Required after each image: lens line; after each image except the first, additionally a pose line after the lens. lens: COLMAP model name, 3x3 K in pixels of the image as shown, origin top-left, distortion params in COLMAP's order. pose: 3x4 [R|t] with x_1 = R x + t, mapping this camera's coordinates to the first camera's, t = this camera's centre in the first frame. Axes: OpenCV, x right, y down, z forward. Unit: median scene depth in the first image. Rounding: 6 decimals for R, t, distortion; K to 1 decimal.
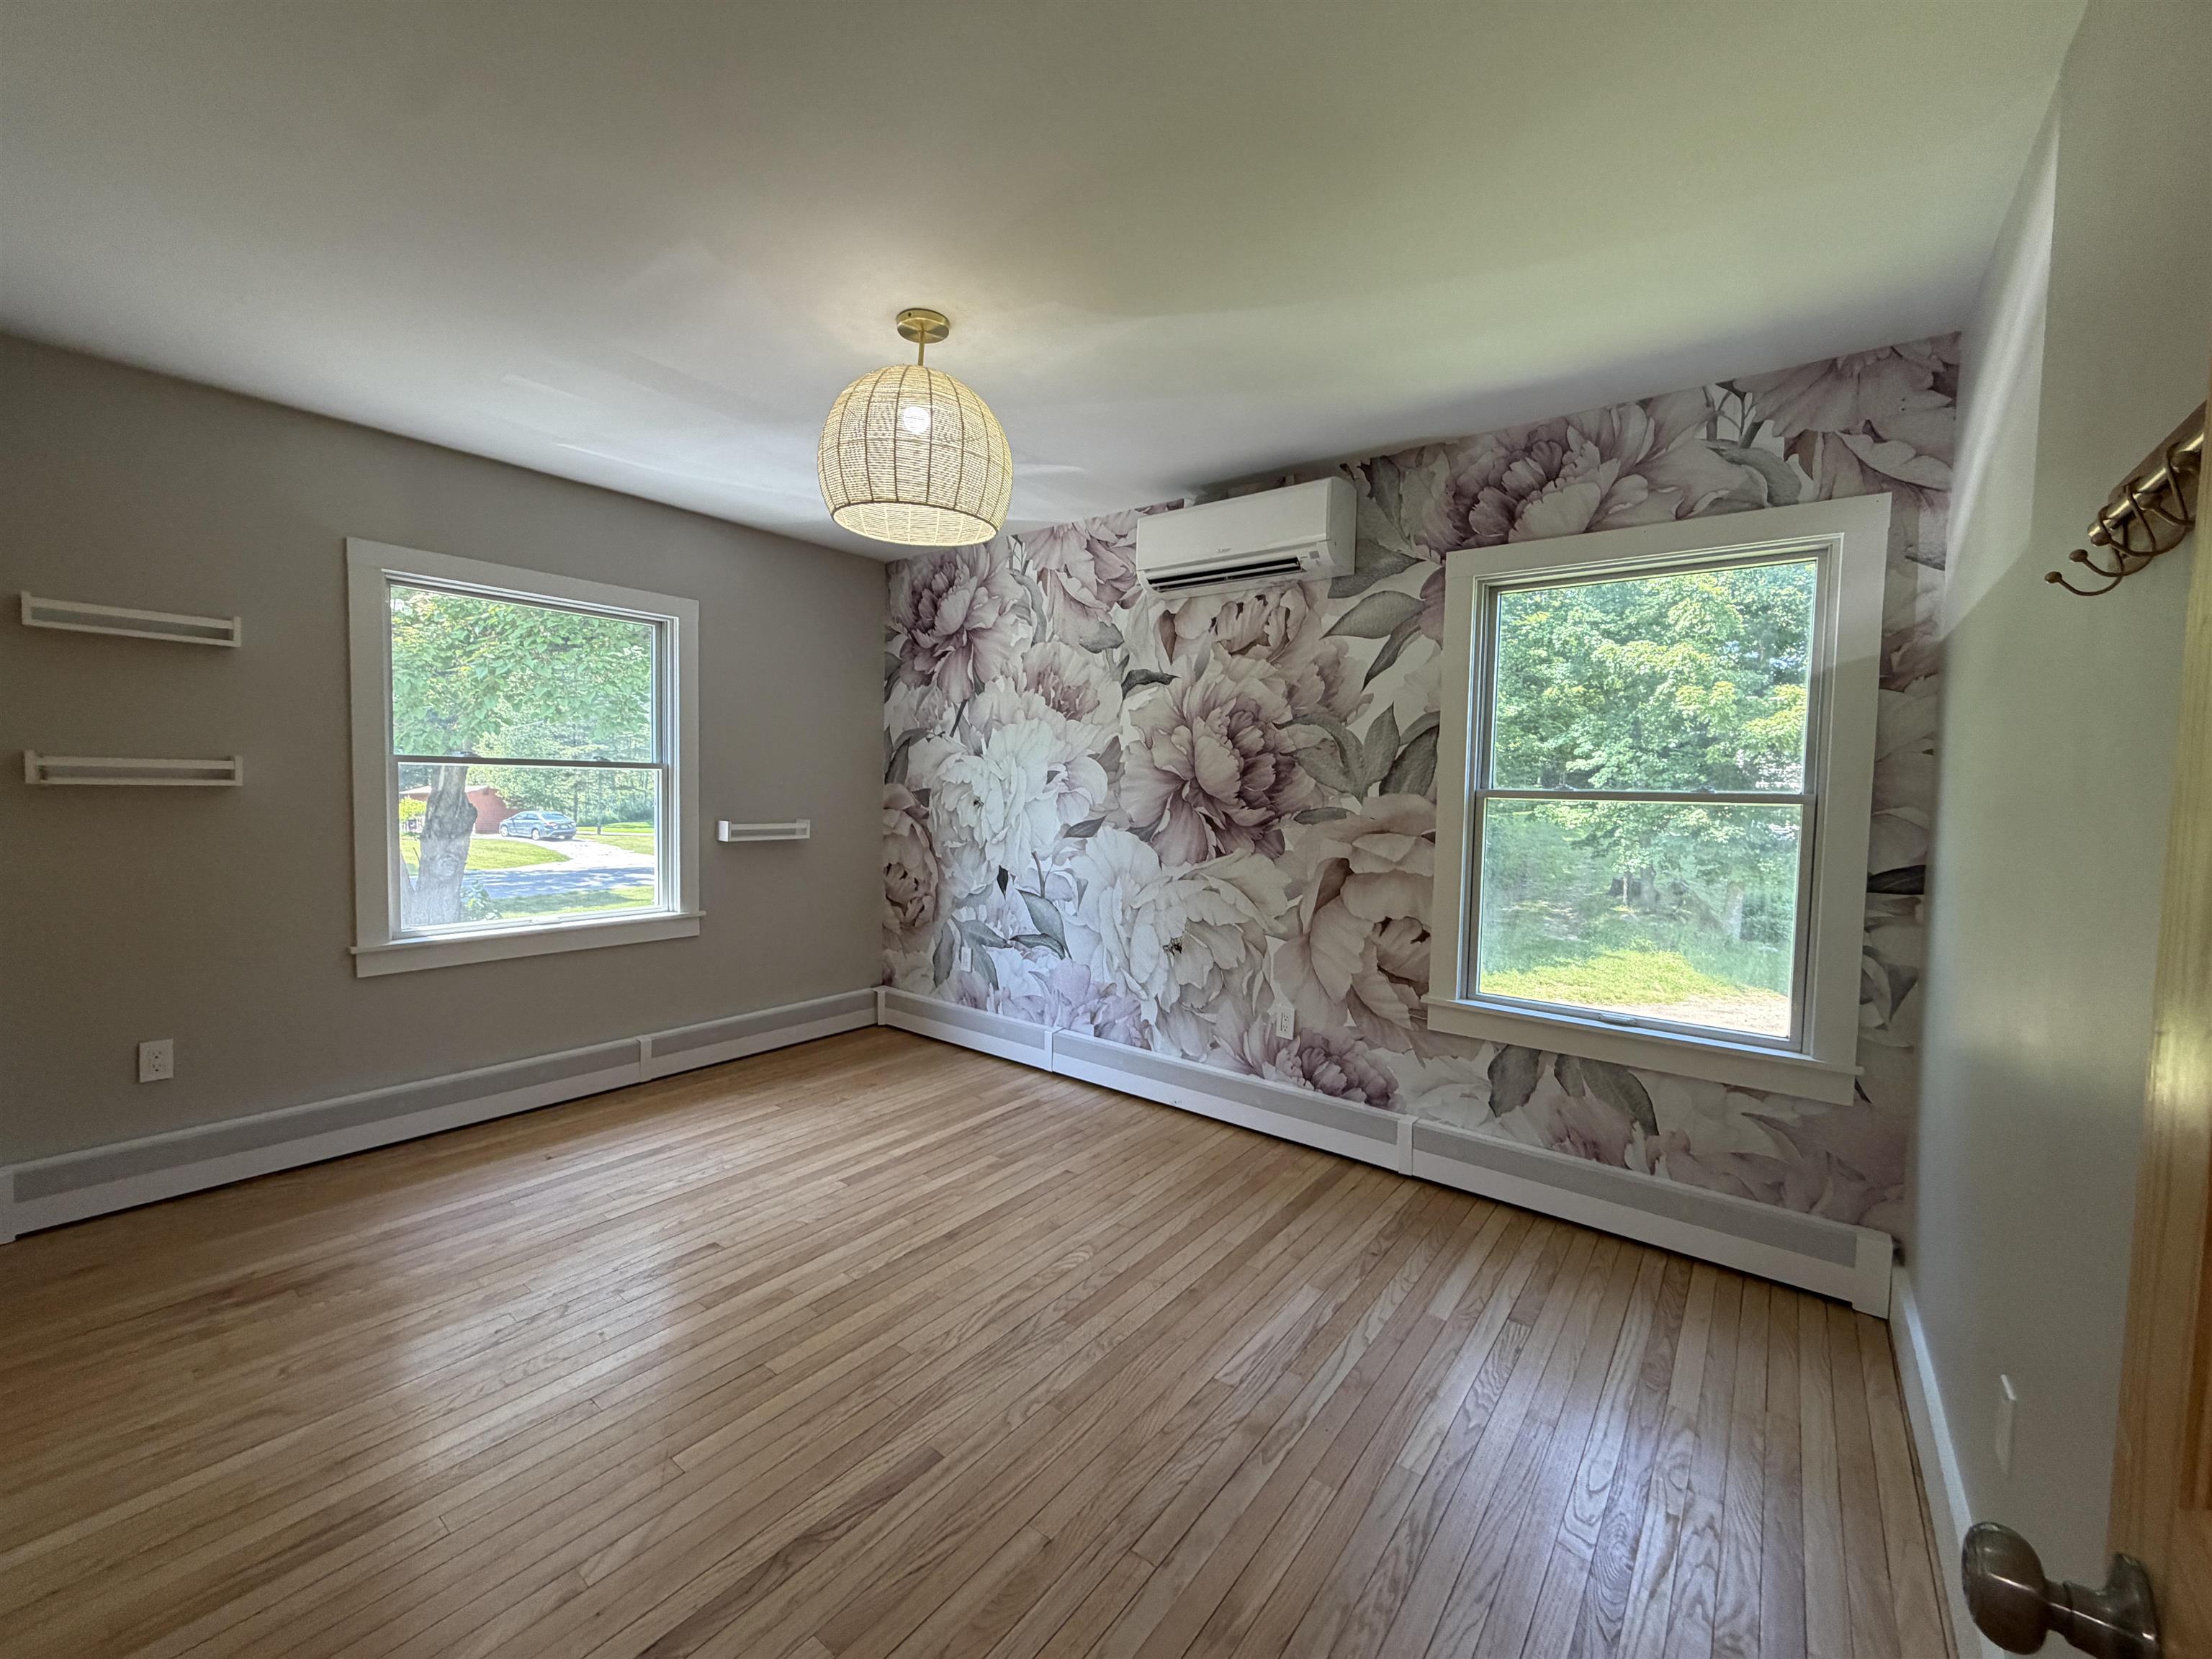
lens RADIAL K [[880.6, 0, 1100.3], [0, 880.6, 829.9], [0, 0, 1]] dist [-0.000151, -0.000067]
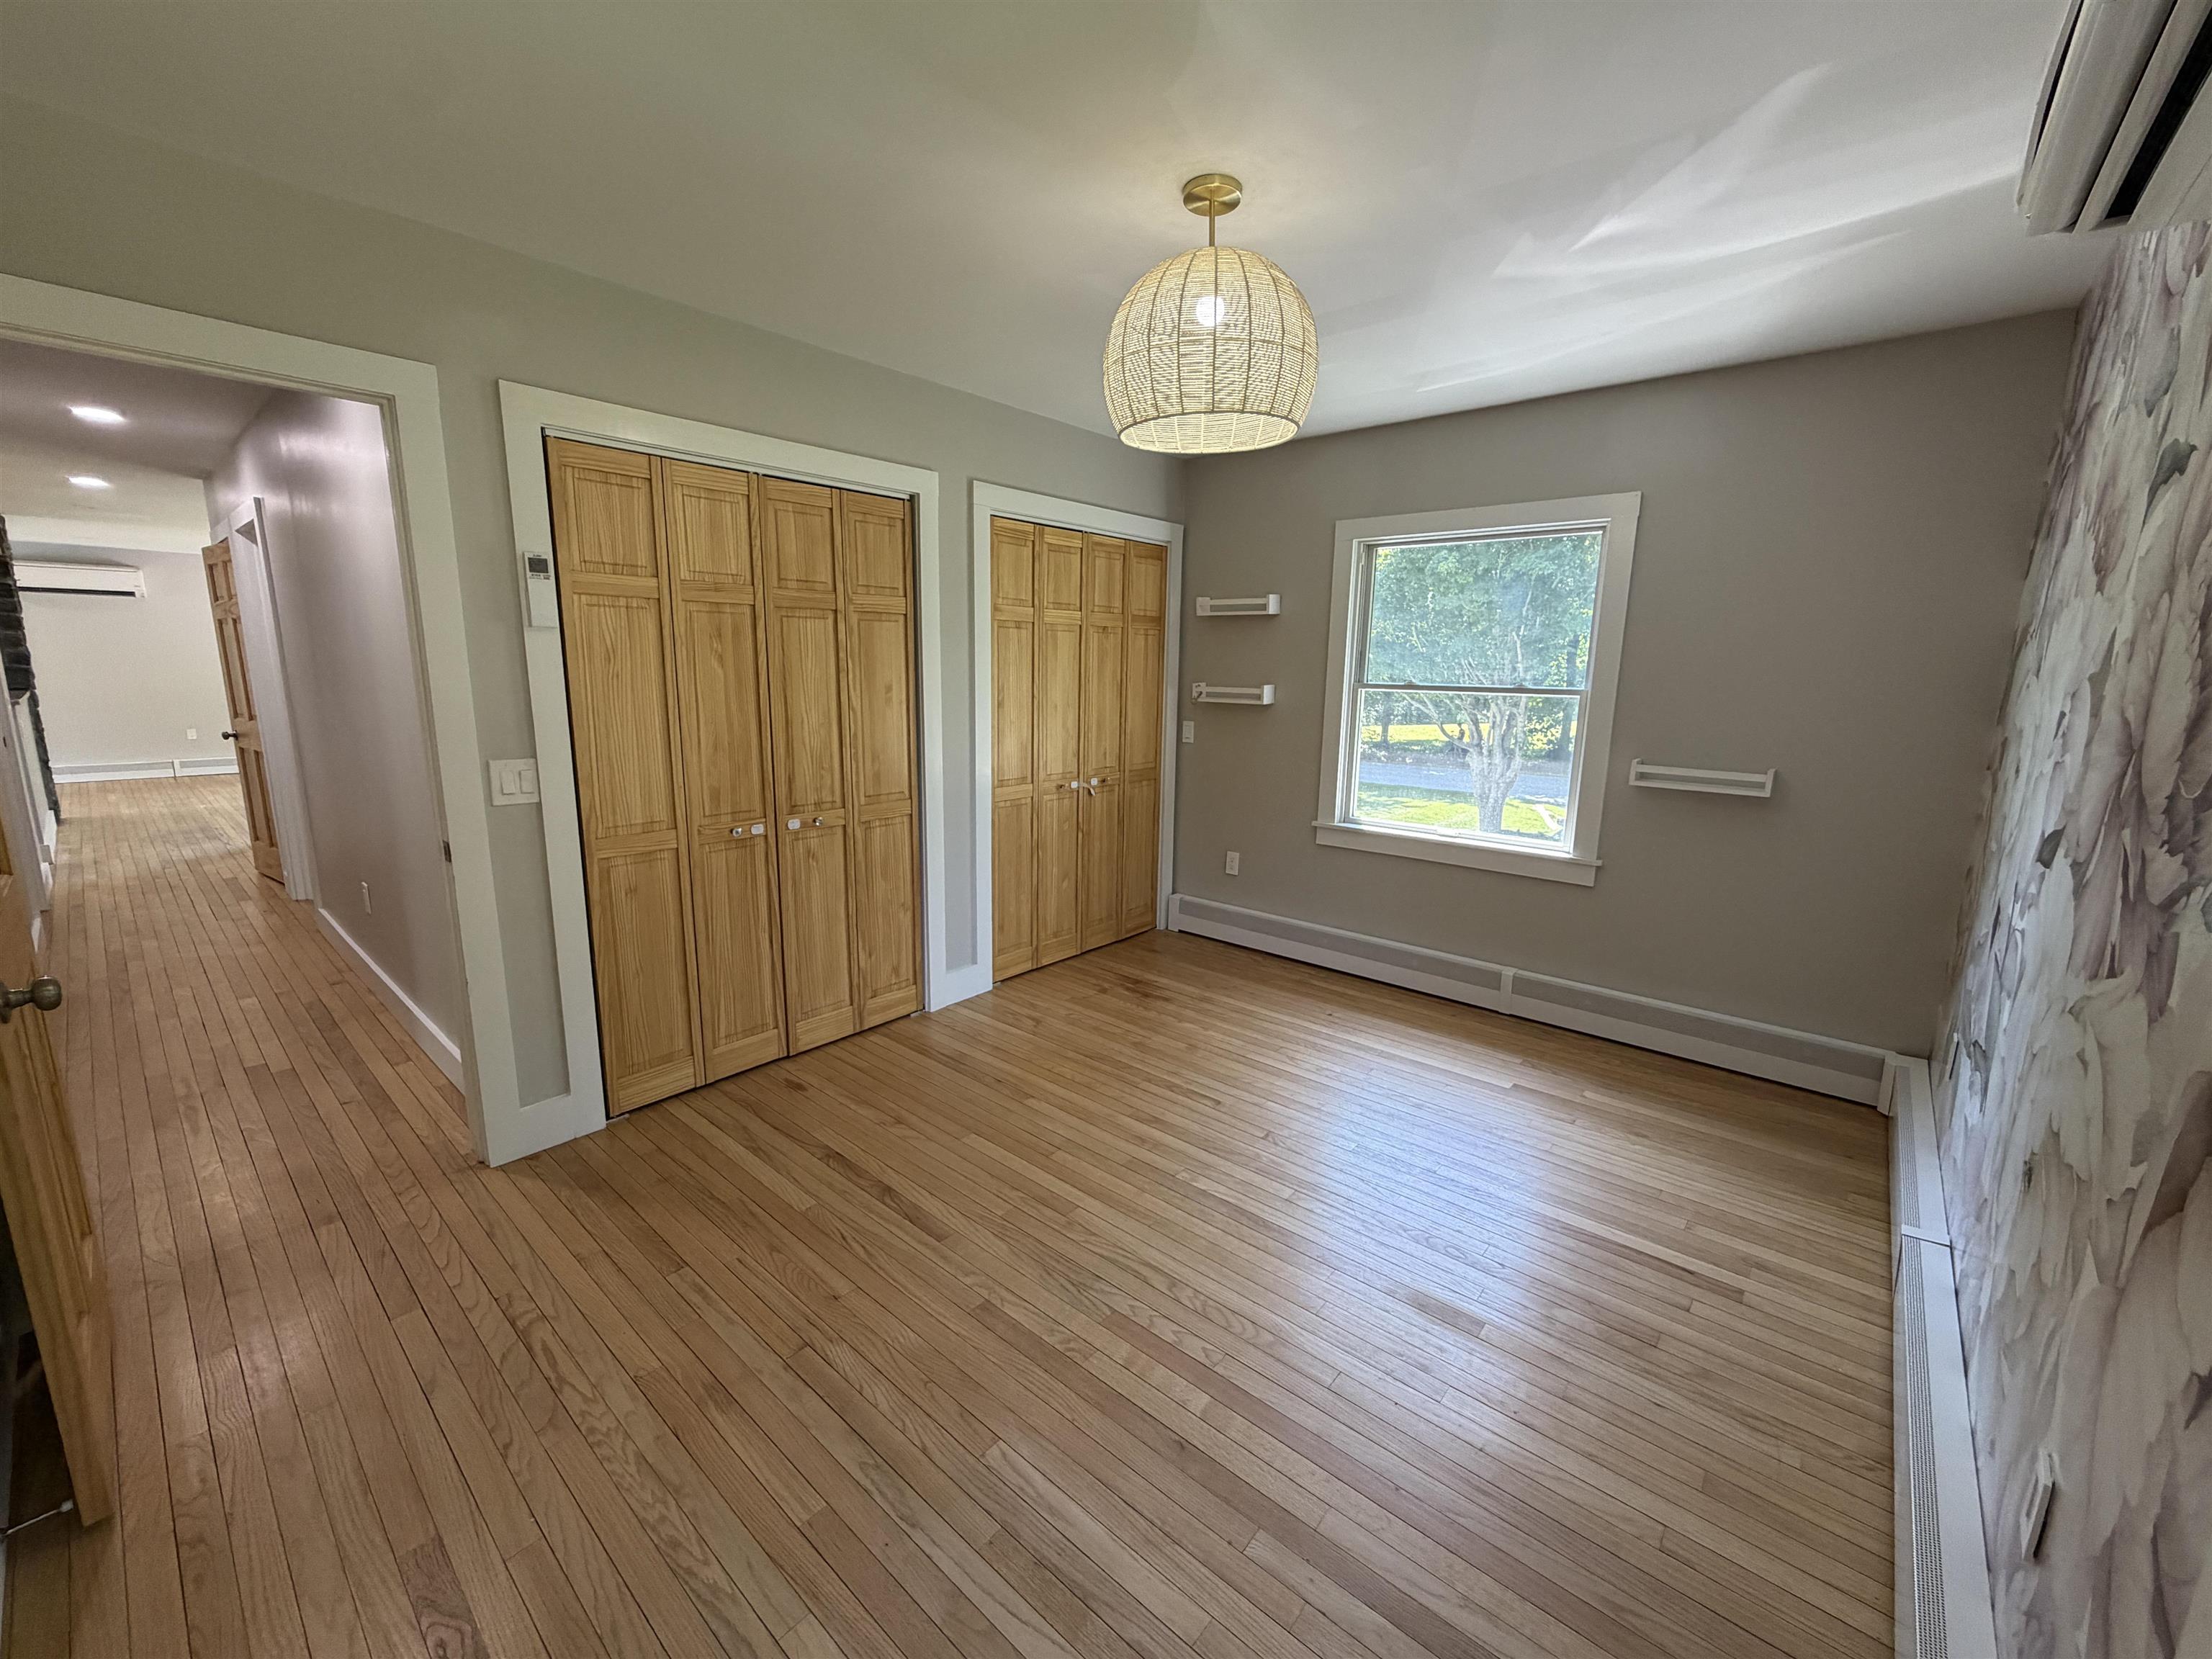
lens RADIAL K [[880.6, 0, 1100.3], [0, 880.6, 829.9], [0, 0, 1]] dist [-0.000151, -0.000067]
pose [[-0.056565, 0.164369, -0.984776, 0.583482], [-0.066501, 0.983544, 0.167983, -0.069870], [0.996182, 0.074990, -0.044703, 0.738573]]
